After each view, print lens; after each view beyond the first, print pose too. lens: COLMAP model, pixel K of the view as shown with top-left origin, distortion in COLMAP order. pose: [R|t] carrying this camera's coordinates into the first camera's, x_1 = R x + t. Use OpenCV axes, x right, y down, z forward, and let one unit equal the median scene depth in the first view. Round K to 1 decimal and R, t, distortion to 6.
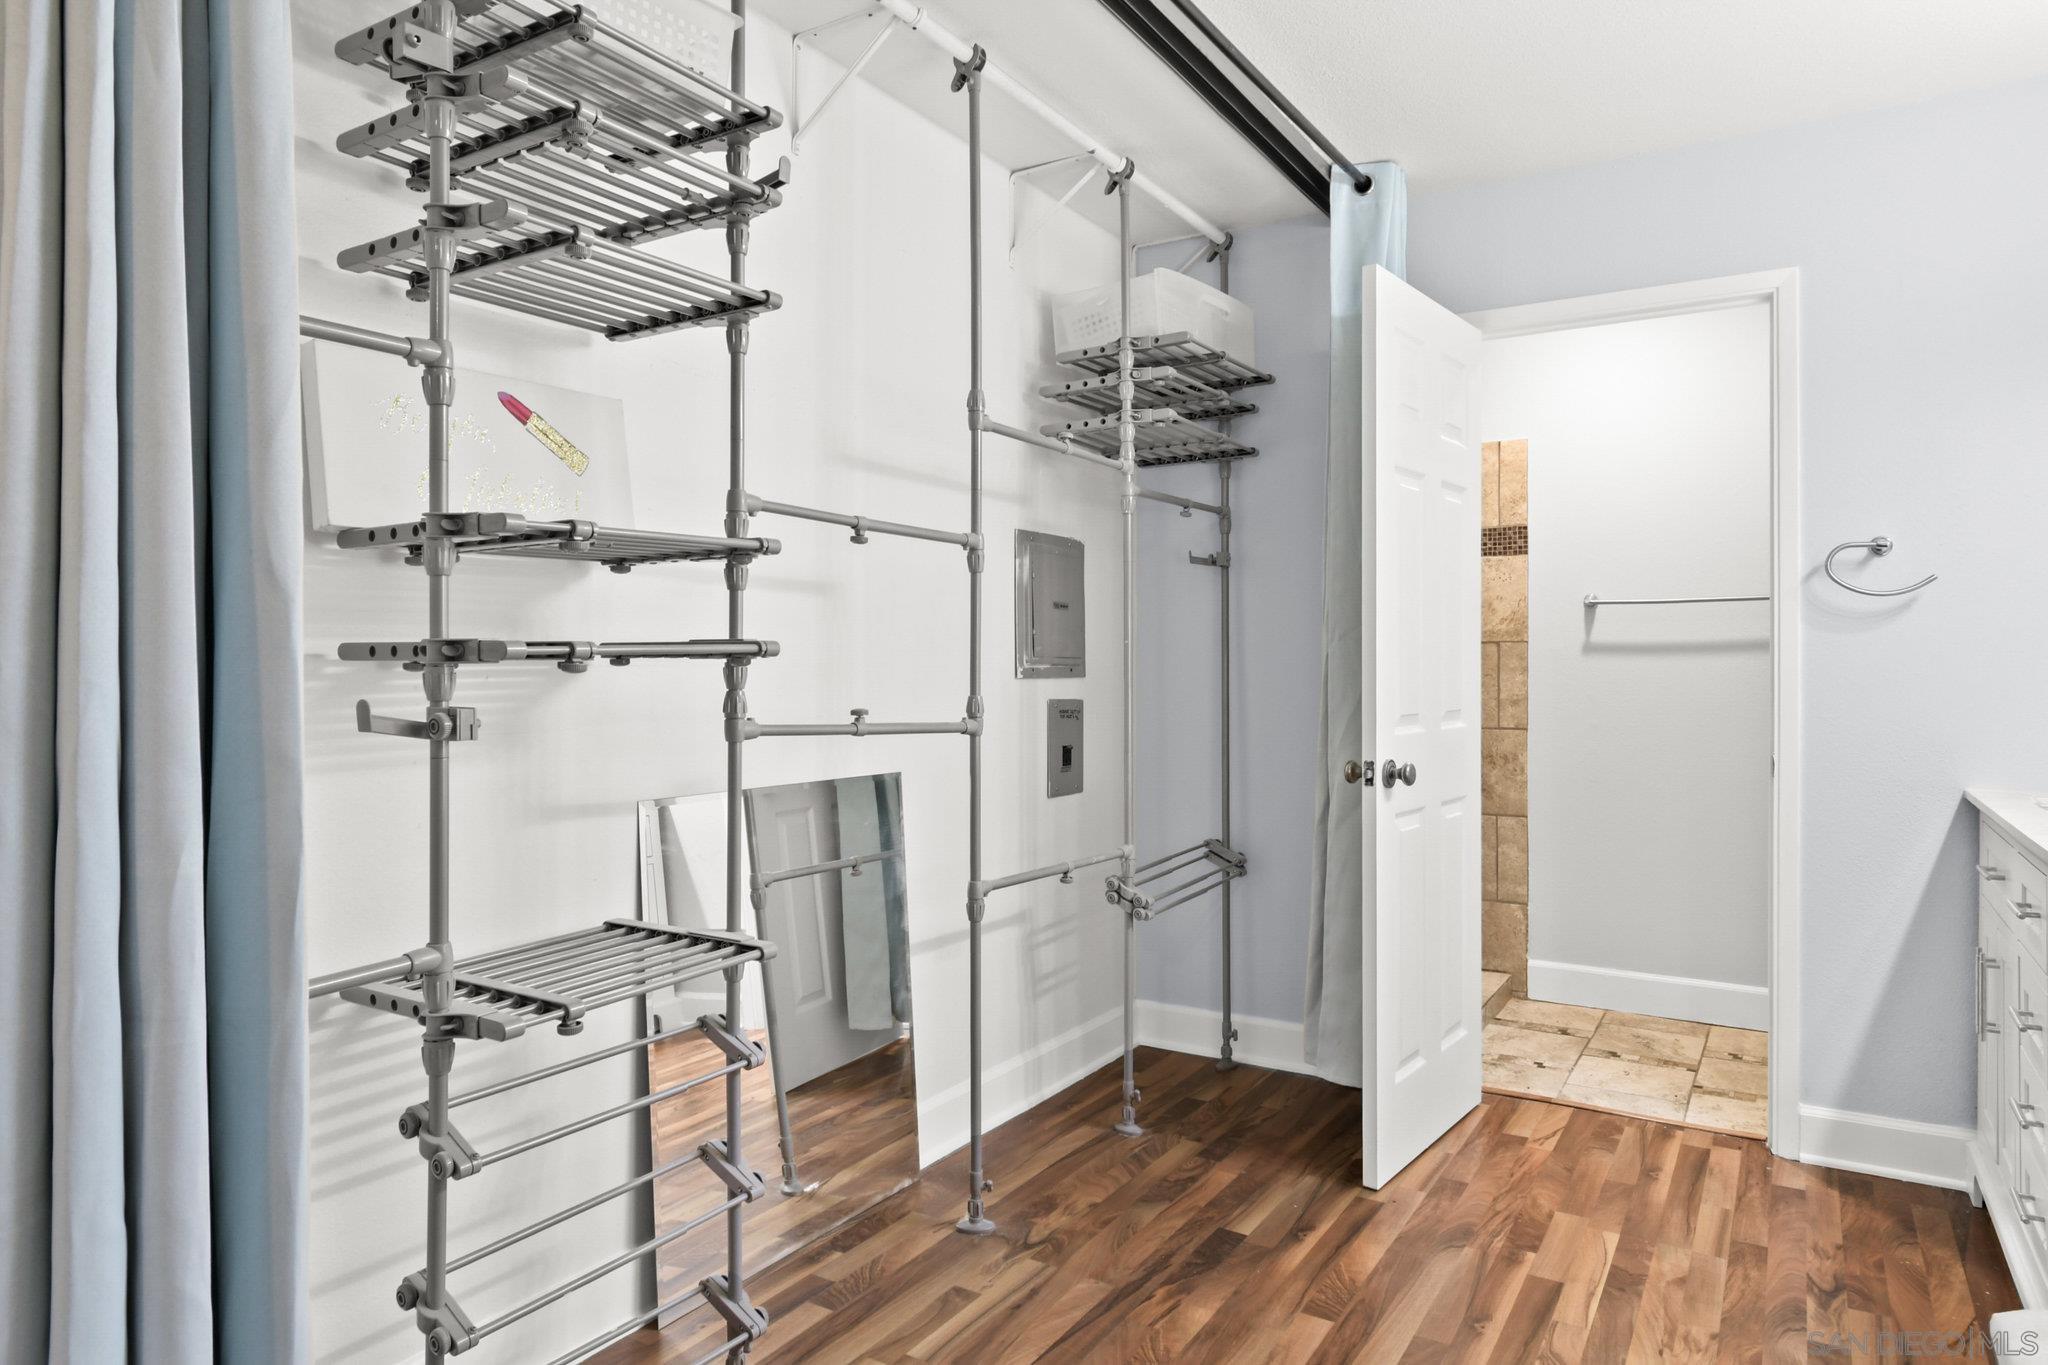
lens RADIAL K [[1286.4, 0, 1013.2], [0, 1286.4, 678.5], [0, 0, 1]] dist [-0.003353, 0.004721]
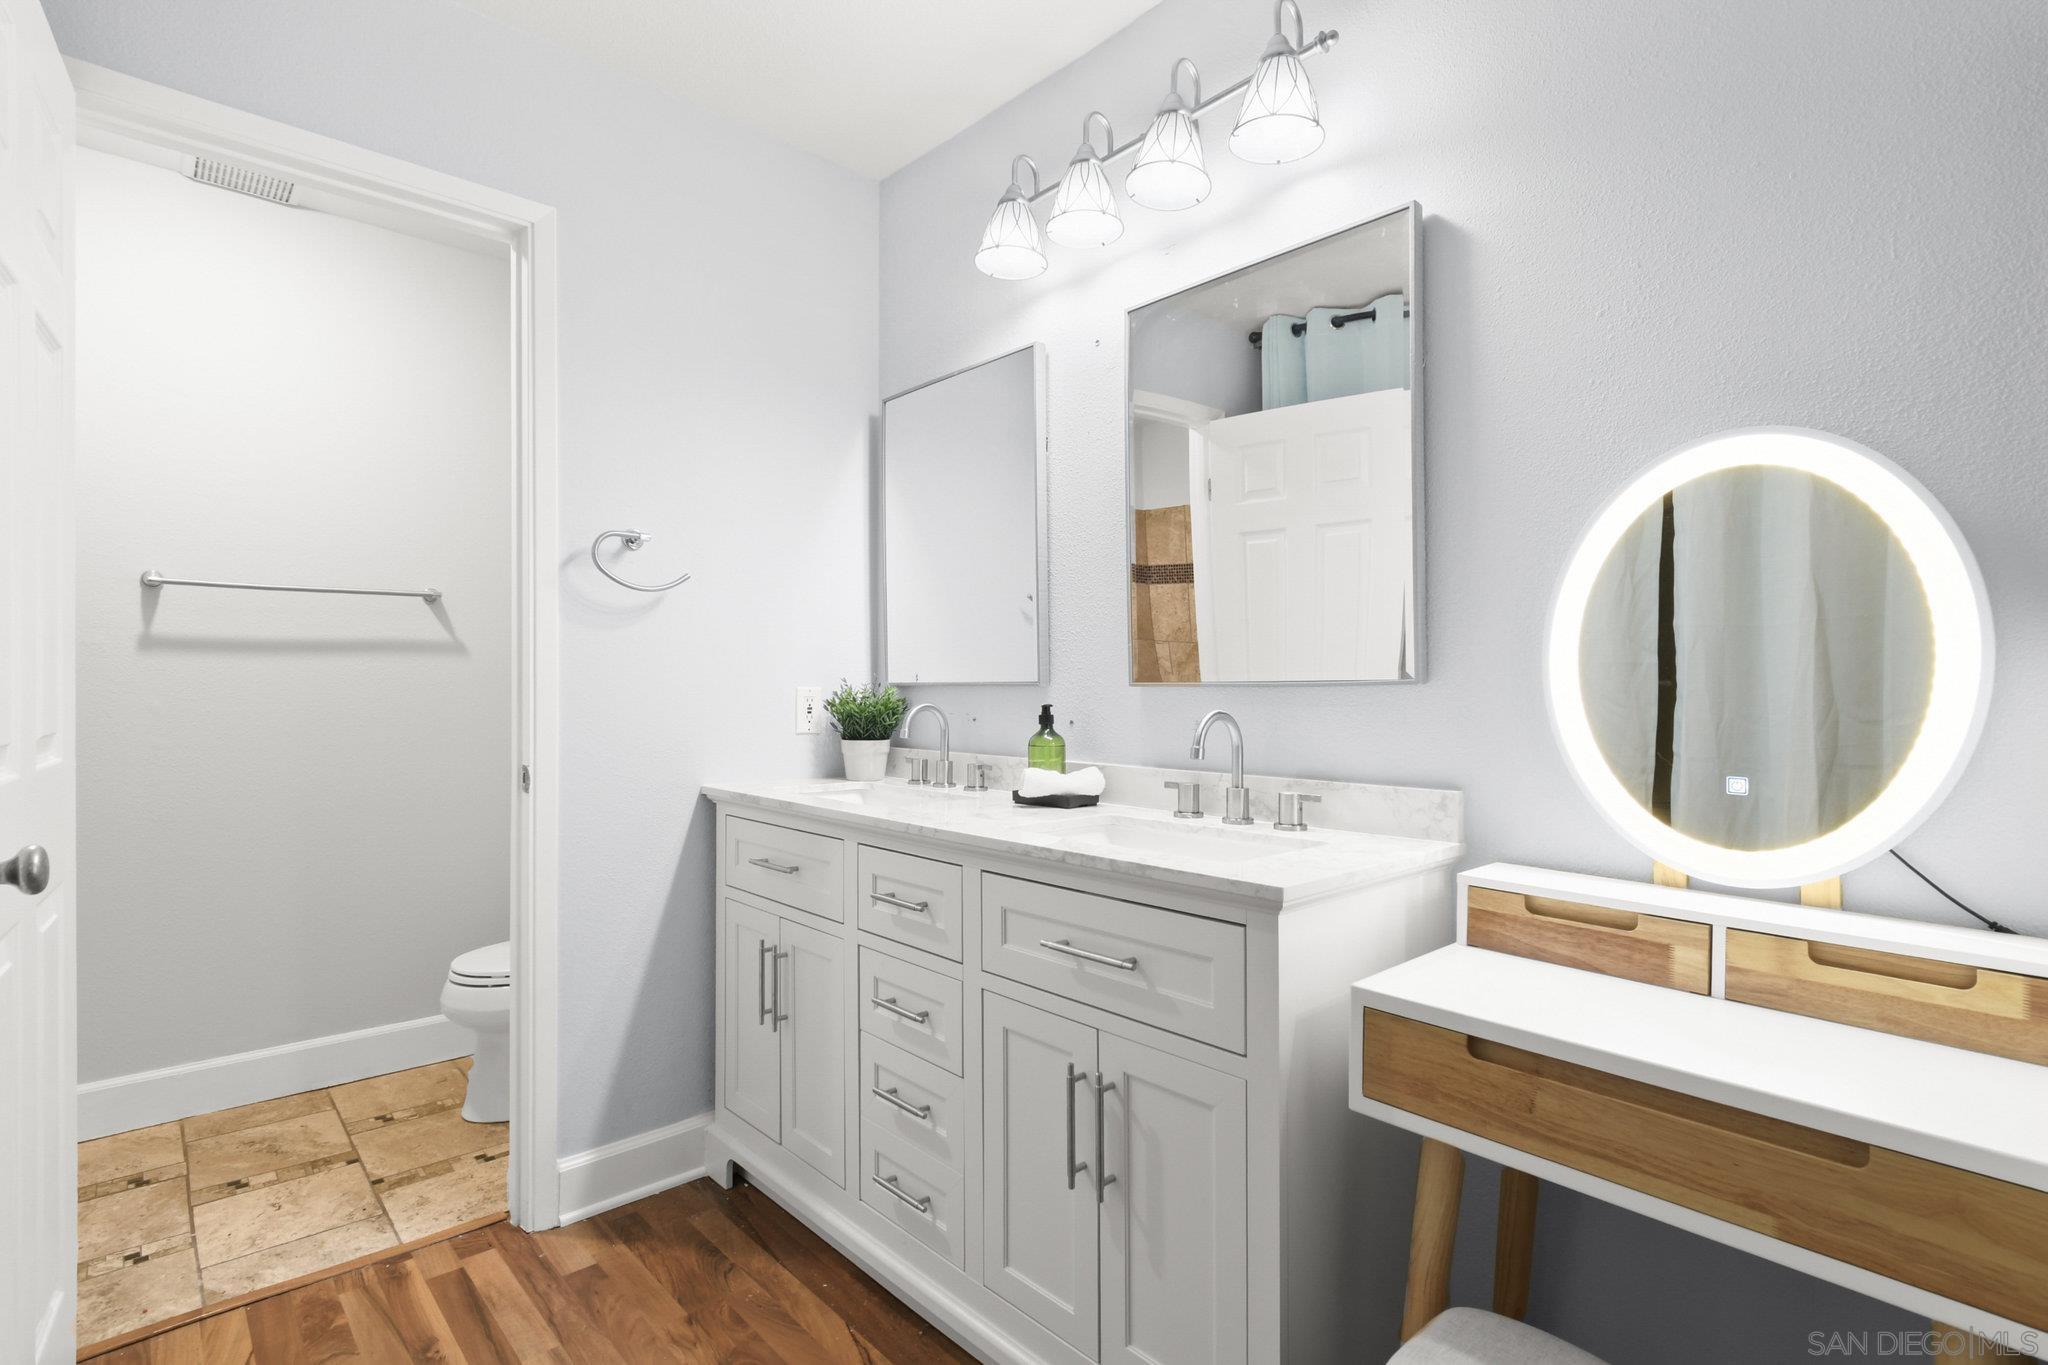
lens RADIAL K [[979.7, 0, 1019.3], [0, 979.7, 682.0], [0, 0, 1]] dist [0.000725, -0.001608]
pose [[0.258106, 0.000161, 0.966117, 0.042580], [0.007857, 0.999967, -0.002266, 0.006437], [-0.966085, 0.008176, 0.258096, 0.495755]]
